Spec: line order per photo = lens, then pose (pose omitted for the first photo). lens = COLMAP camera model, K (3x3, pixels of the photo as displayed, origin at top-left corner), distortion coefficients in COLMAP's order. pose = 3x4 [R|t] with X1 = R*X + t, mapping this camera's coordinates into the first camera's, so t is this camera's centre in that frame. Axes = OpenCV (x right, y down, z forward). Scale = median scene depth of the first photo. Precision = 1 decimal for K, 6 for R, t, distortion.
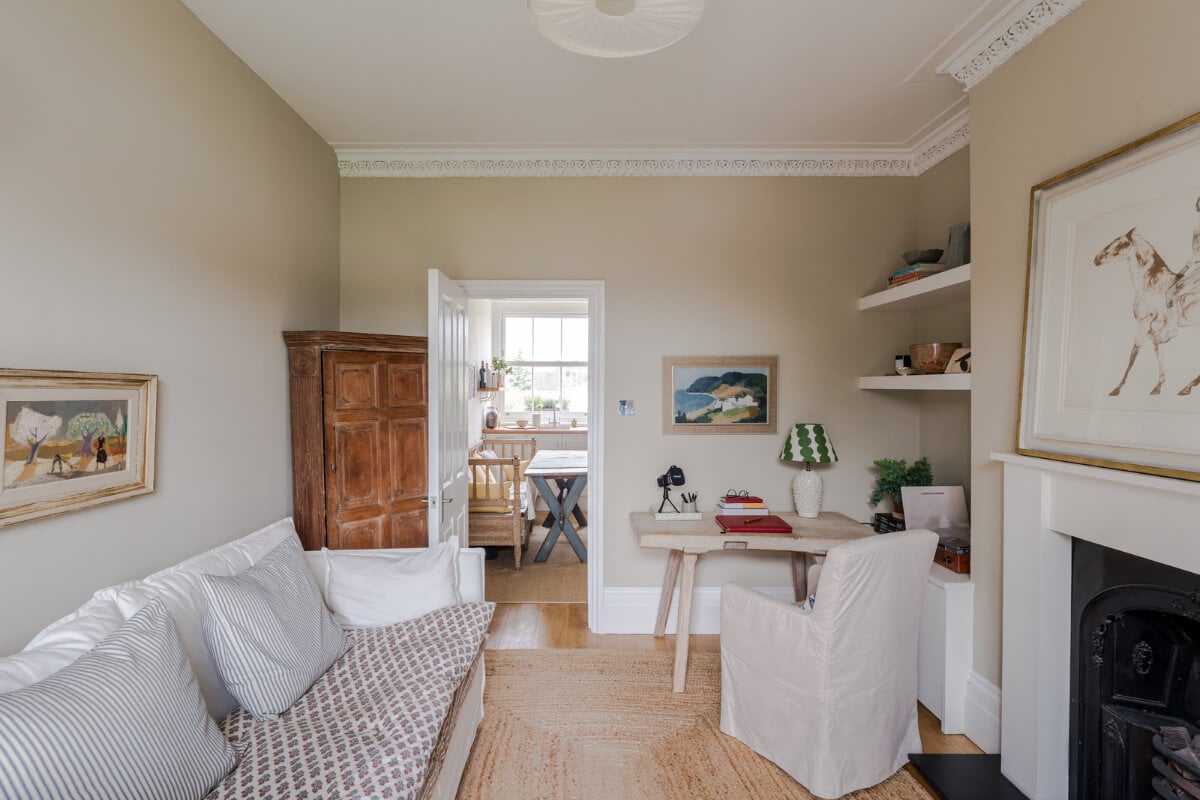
lens RADIAL K [[677.4, 0, 619.1], [0, 677.4, 364.7], [0, 0, 1]] dist [0.003570, 0.003235]
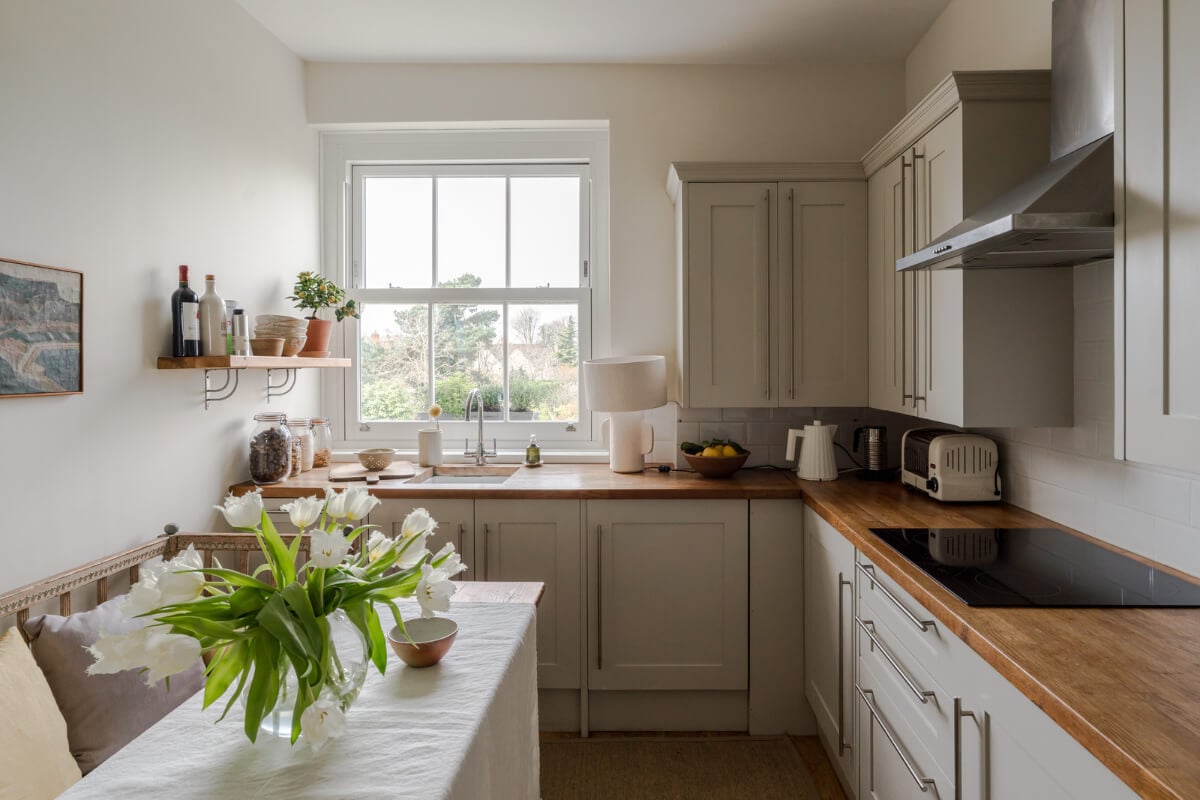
lens RADIAL K [[677.4, 0, 619.1], [0, 677.4, 364.7], [0, 0, 1]] dist [0.003570, 0.003235]
pose [[0.996330, -0.003857, -0.085503, 0.010905], [0.006926, 0.999341, 0.035623, 0.025640], [0.085309, -0.036084, 0.995701, 0.655869]]
